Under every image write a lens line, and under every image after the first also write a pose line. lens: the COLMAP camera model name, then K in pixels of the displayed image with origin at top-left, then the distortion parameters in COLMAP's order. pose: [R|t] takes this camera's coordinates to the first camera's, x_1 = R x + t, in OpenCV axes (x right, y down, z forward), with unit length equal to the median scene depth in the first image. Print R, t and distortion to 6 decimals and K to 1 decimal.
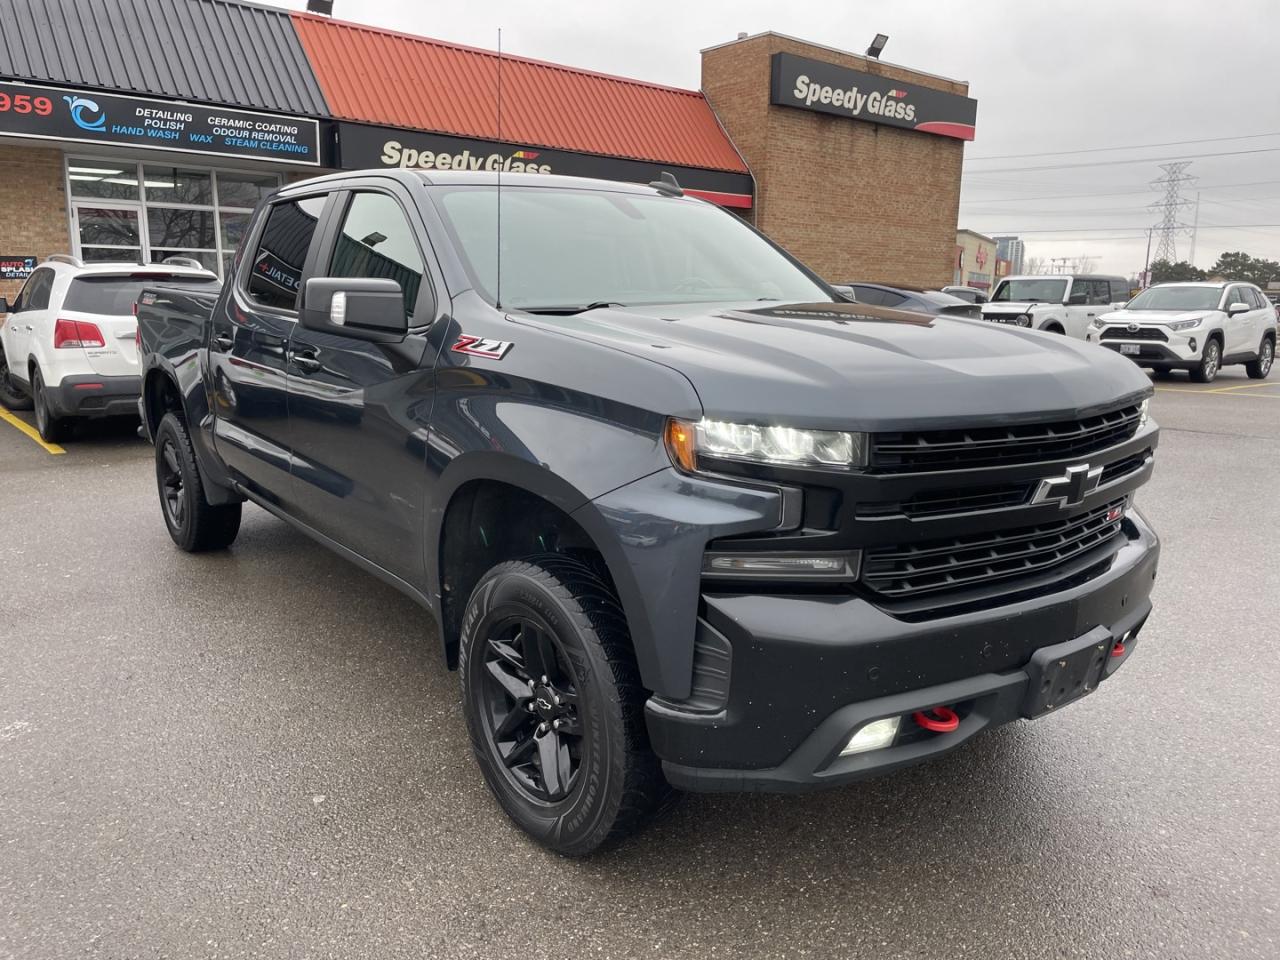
lens RADIAL K [[1032.5, 0, 601.1], [0, 1032.5, 427.4], [0, 0, 1]] dist [0.112504, -0.196902]
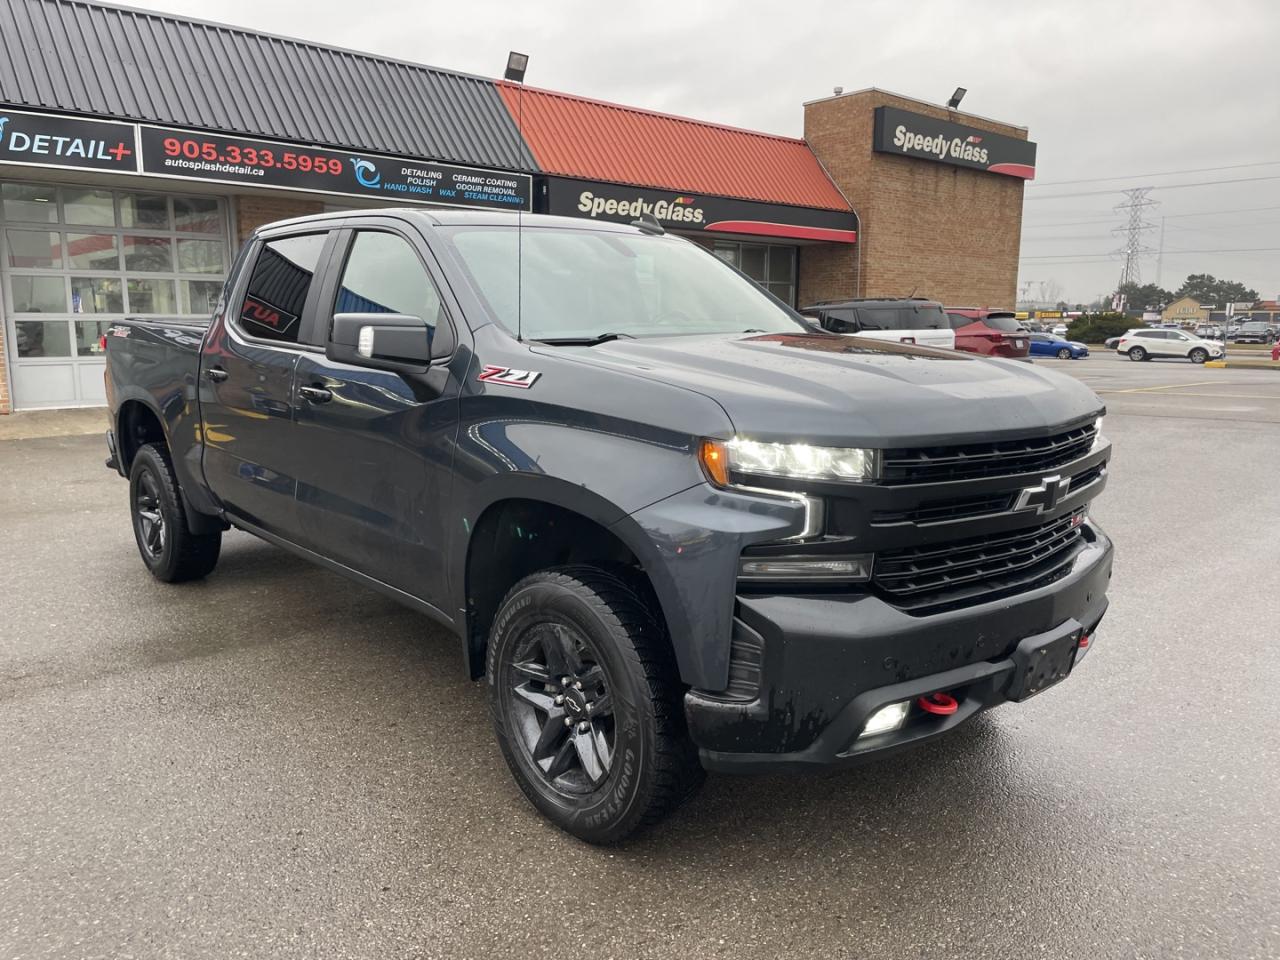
lens RADIAL K [[969.3, 0, 630.8], [0, 969.3, 495.1], [0, 0, 1]] dist [0.082911, -0.110655]
pose [[0.999392, -0.021559, 0.027411, -0.118340], [0.020283, 0.998736, 0.045978, 0.011115], [-0.028367, -0.045394, 0.998566, -0.072542]]
